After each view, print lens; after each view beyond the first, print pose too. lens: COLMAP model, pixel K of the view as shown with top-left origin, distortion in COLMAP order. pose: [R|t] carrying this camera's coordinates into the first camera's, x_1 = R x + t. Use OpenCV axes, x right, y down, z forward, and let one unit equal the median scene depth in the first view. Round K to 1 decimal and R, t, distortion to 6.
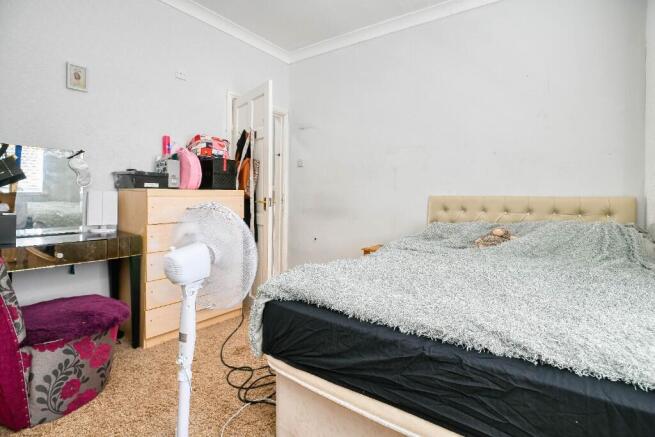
lens RADIAL K [[322.0, 0, 338.3], [0, 322.0, 198.5], [0, 0, 1]] dist [-0.007853, -0.008407]
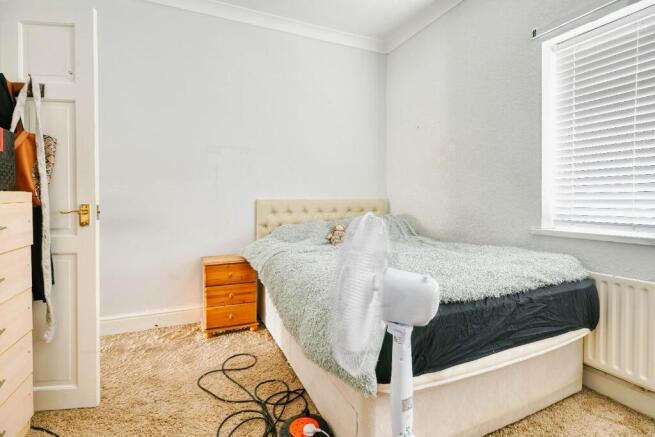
lens RADIAL K [[322.0, 0, 329.0], [0, 322.0, 200.1], [0, 0, 1]] dist [-0.007853, -0.008407]
pose [[0.516474, -0.008955, 0.856256, -0.571756], [0.011389, 0.999929, 0.003587, -0.010266], [-0.856227, 0.007899, 0.516539, 0.371839]]
